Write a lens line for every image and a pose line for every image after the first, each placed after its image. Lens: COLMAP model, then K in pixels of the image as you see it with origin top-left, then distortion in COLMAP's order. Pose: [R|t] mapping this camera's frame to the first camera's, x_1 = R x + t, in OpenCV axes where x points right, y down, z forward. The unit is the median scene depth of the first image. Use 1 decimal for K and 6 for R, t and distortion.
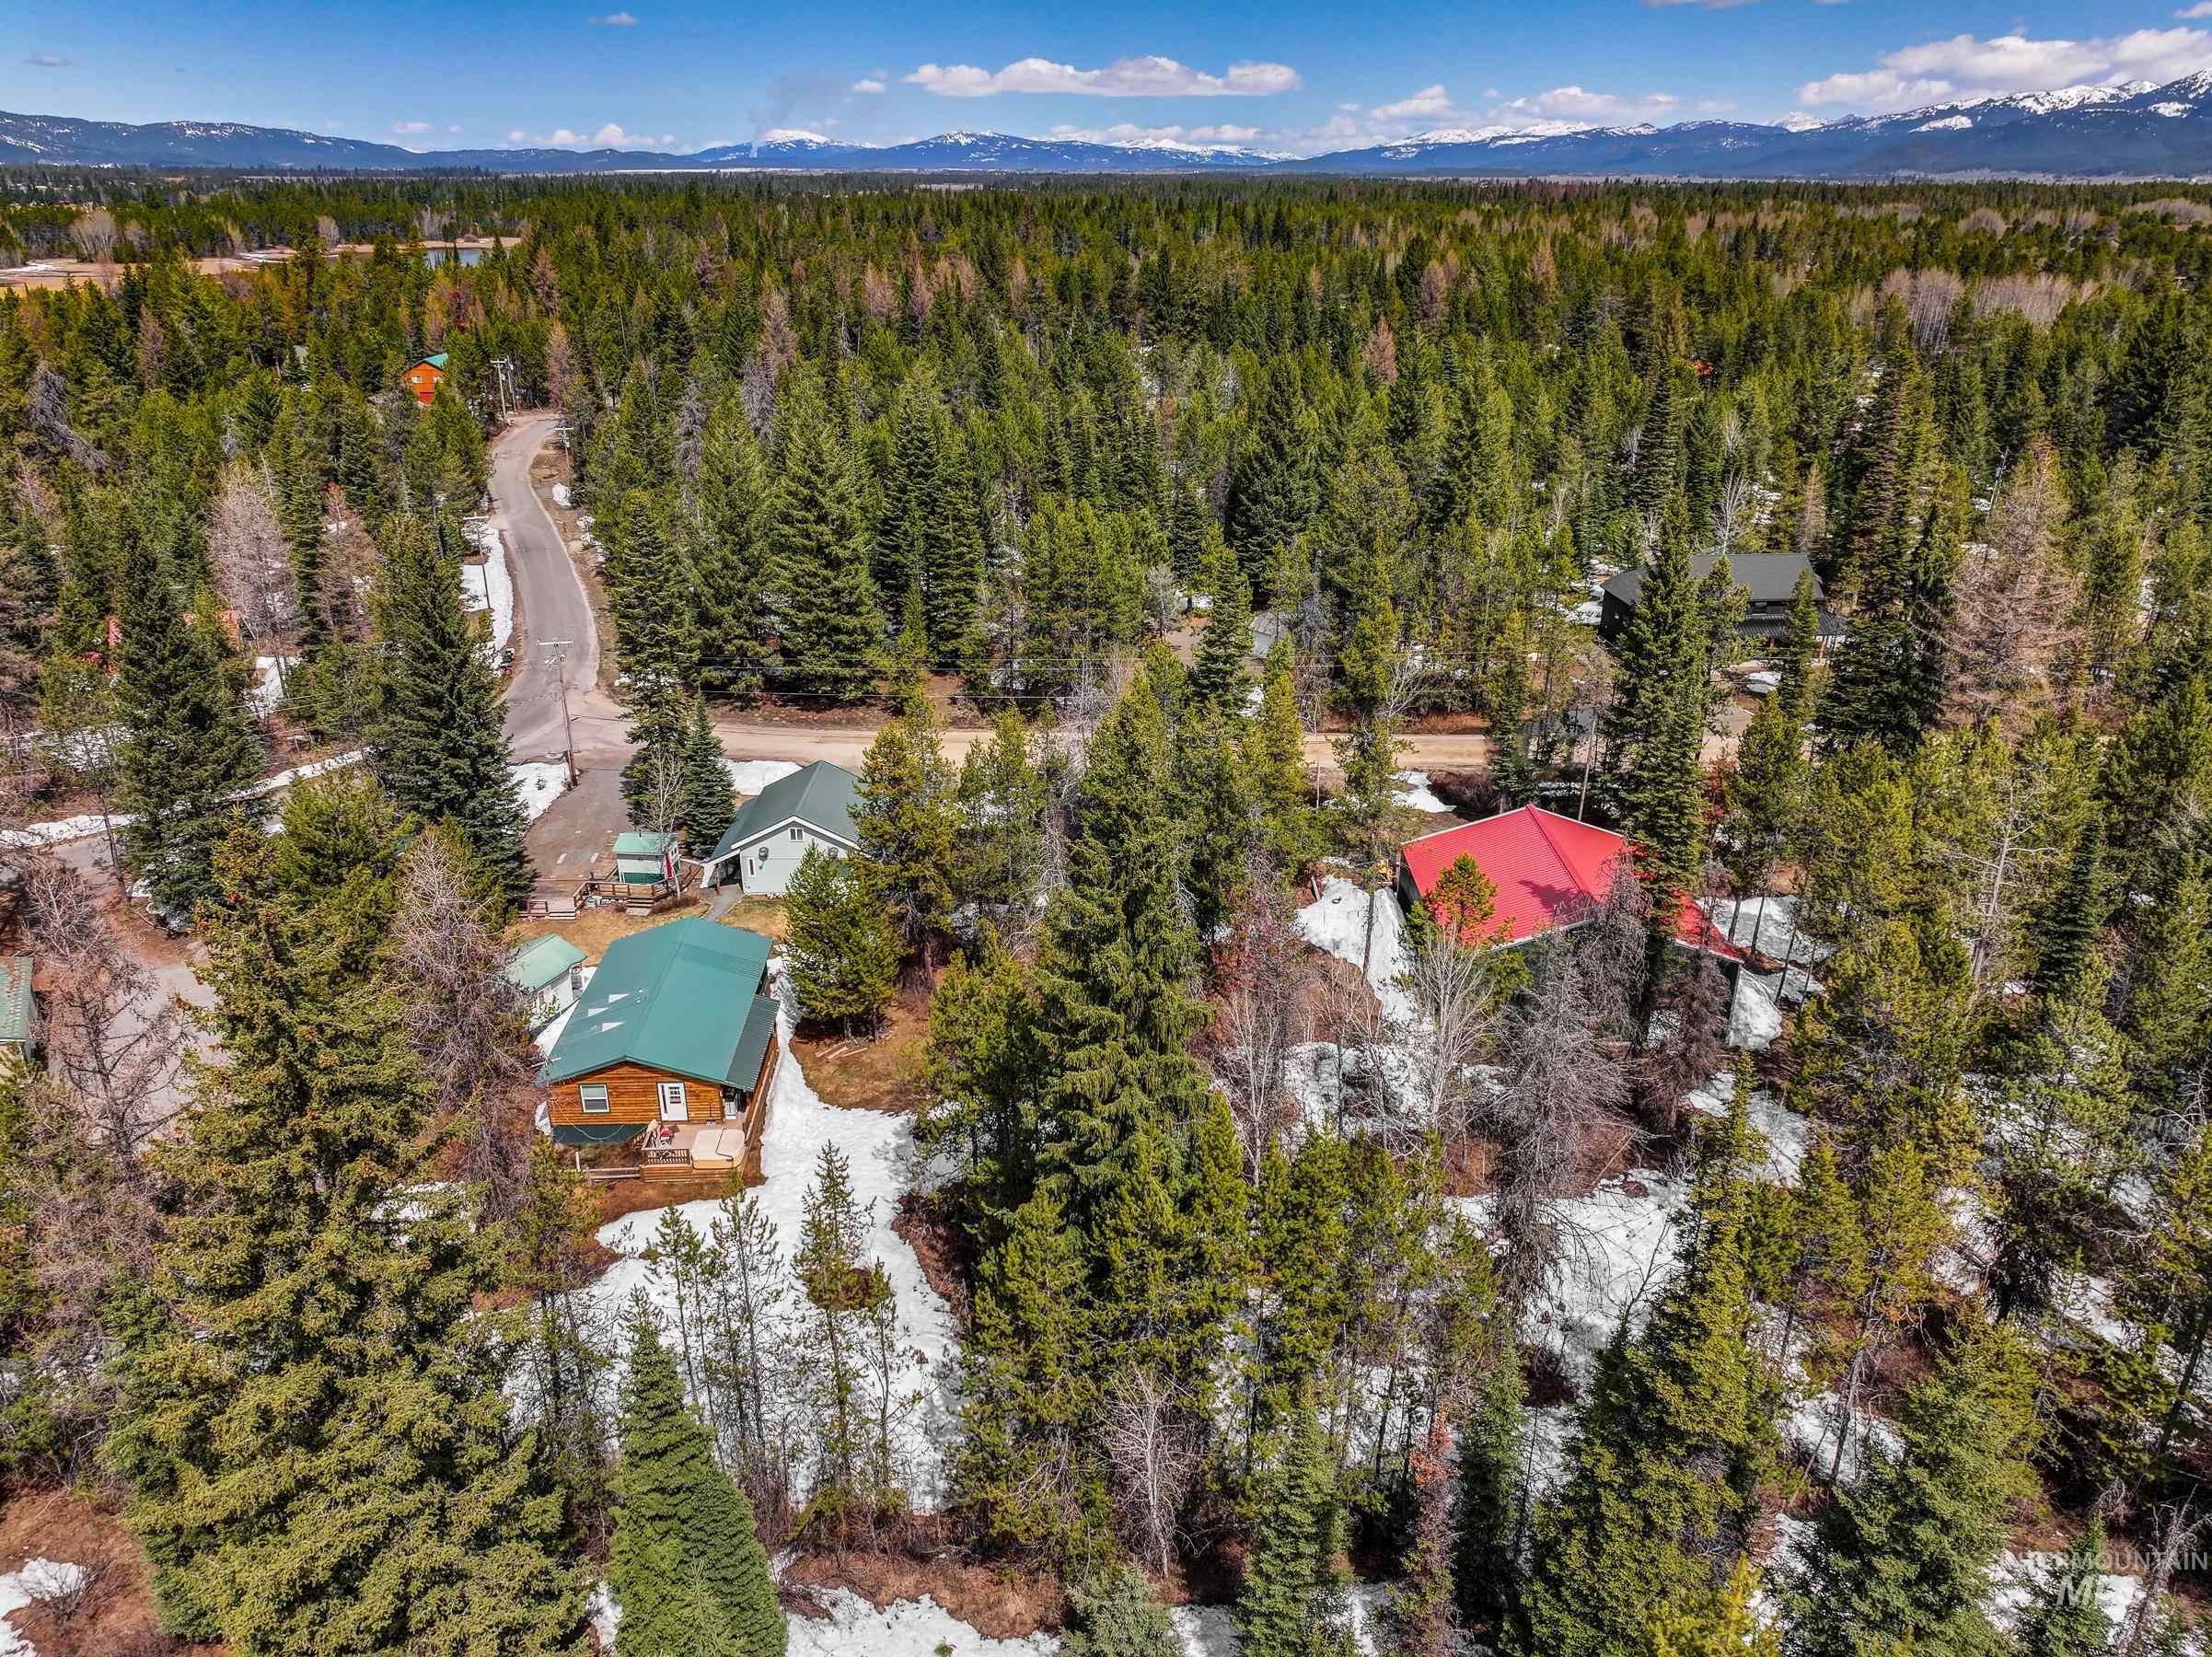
lens RADIAL K [[1550.7, 0, 1103.3], [0, 1550.7, 828.8], [0, 0, 1]] dist [0.000020, 0.018782]
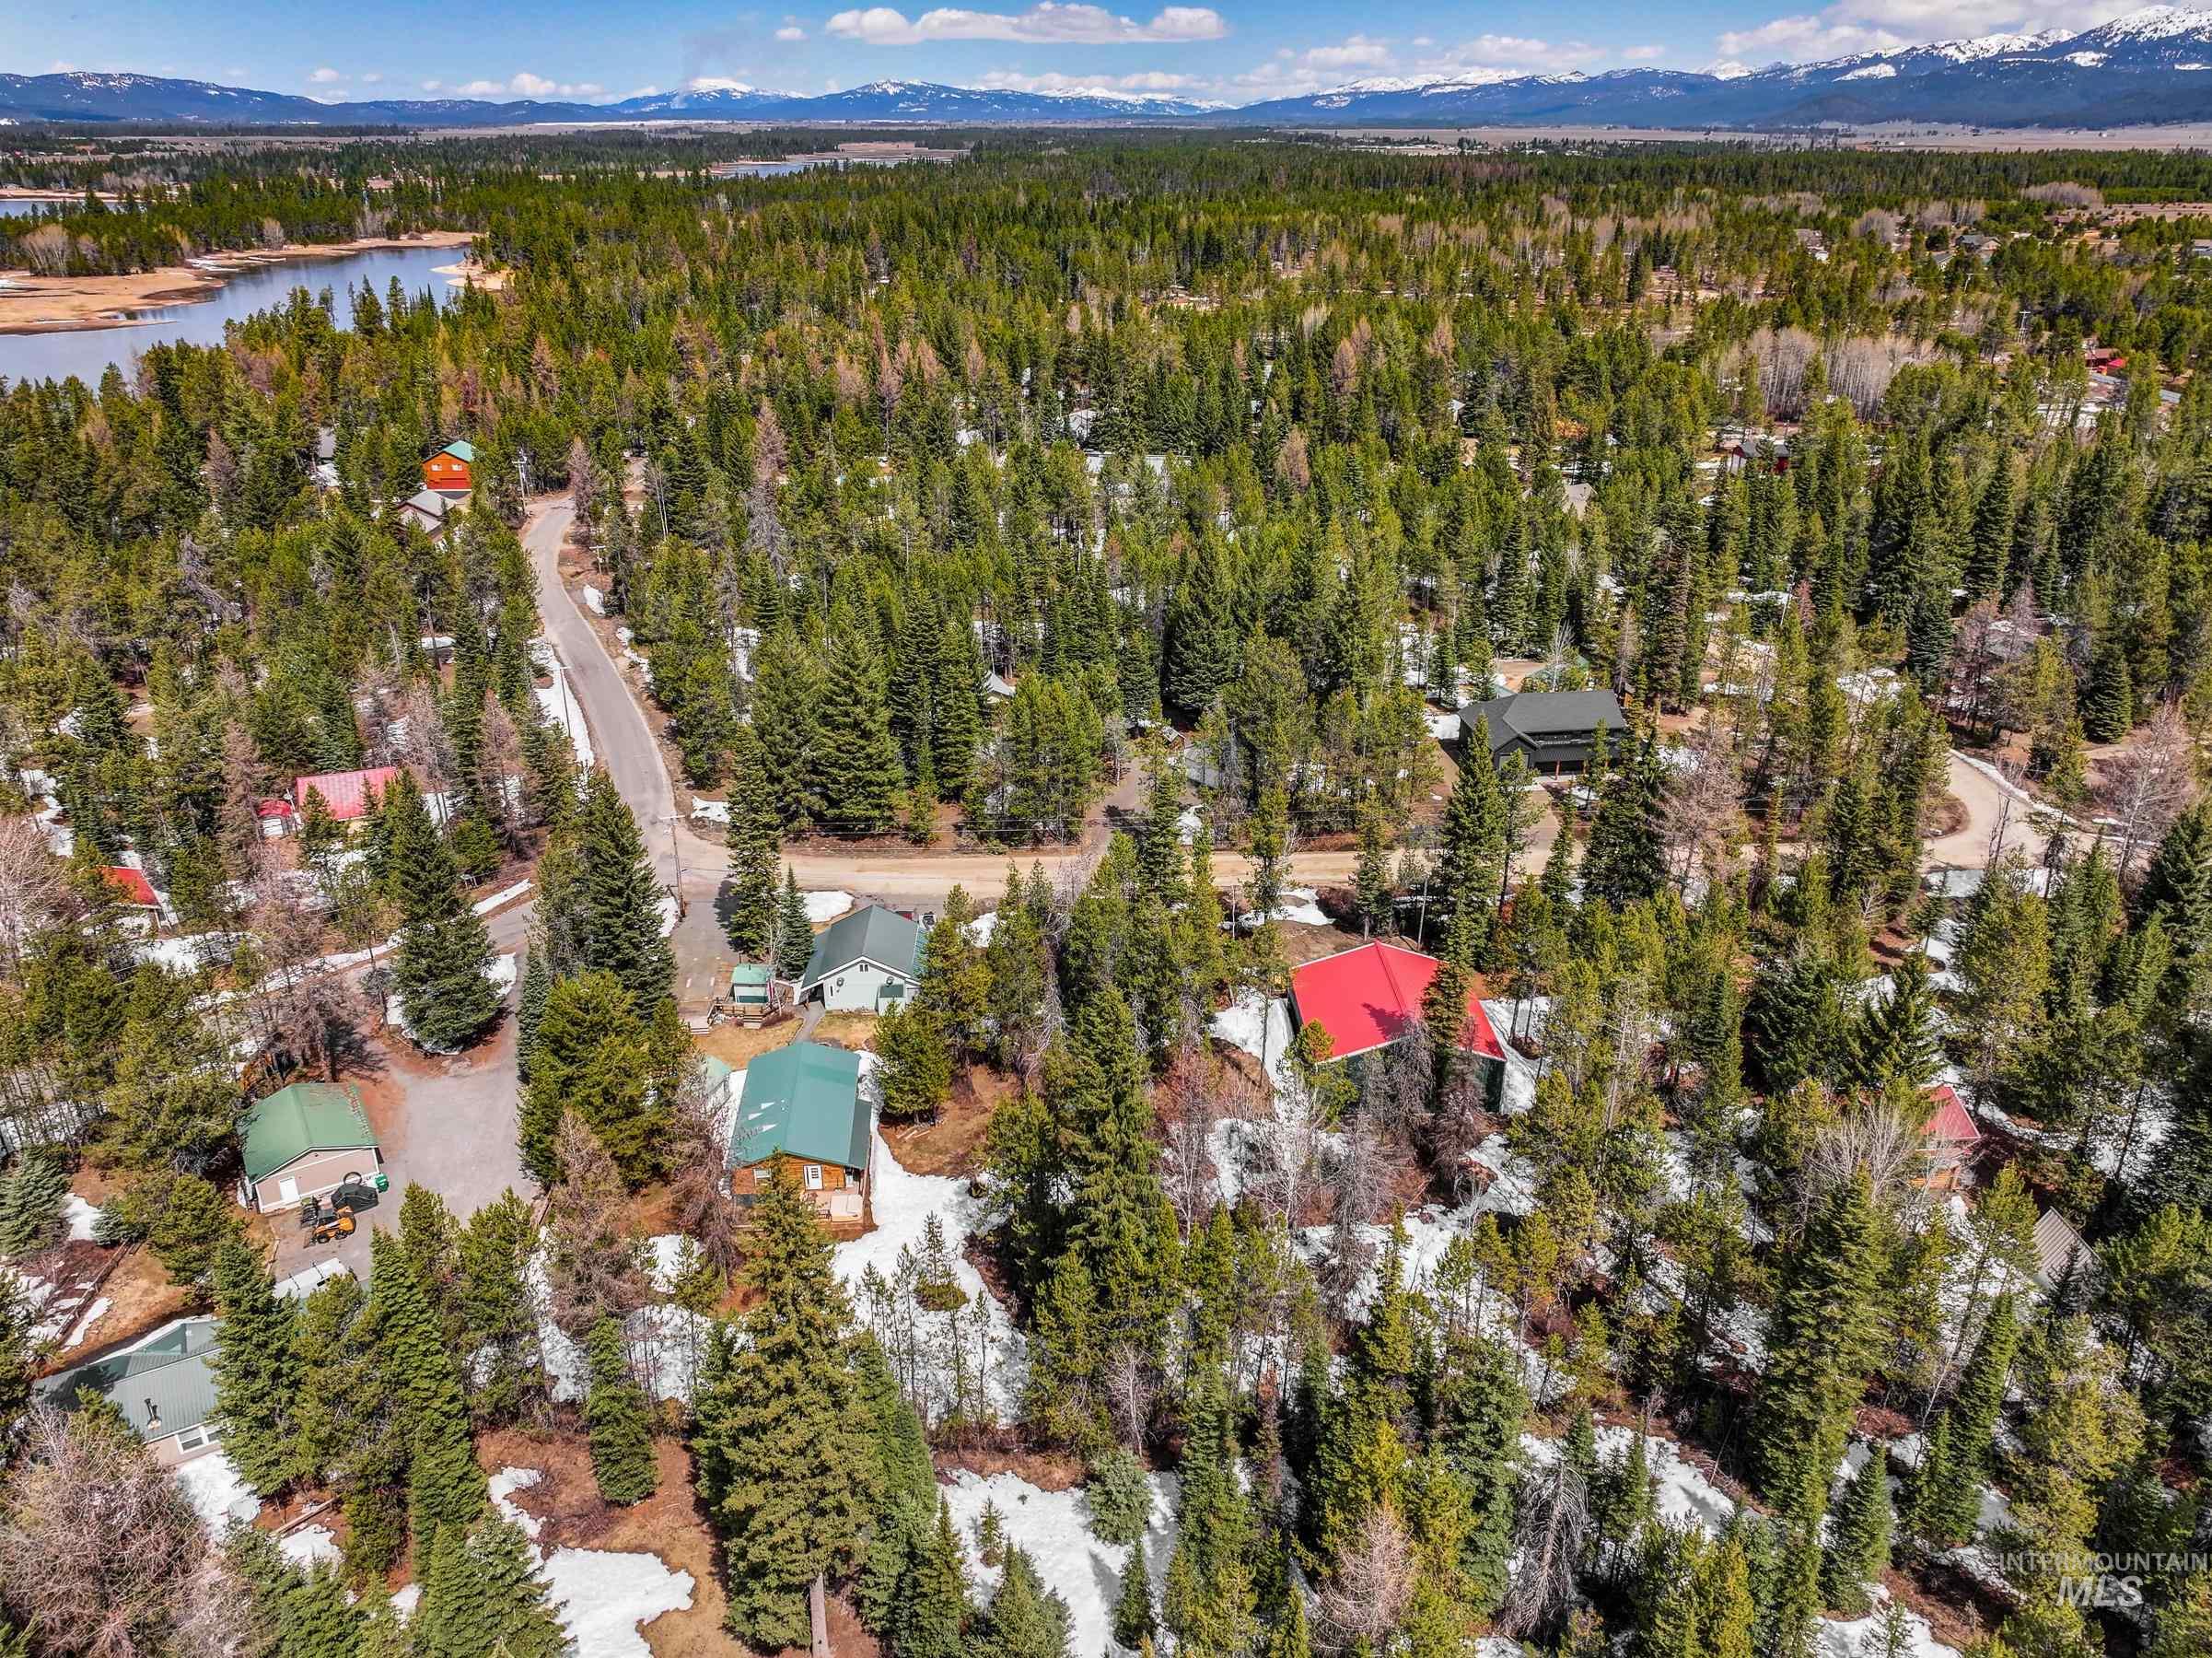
lens RADIAL K [[1550.8, 0, 1107.0], [0, 1550.8, 832.0], [0, 0, 1]] dist [0.000020, 0.018782]
pose [[0.999087, -0.018212, 0.038634, -0.024773], [0.017049, 0.999398, 0.030217, -0.135270], [-0.039161, -0.029531, 0.998796, -0.351616]]
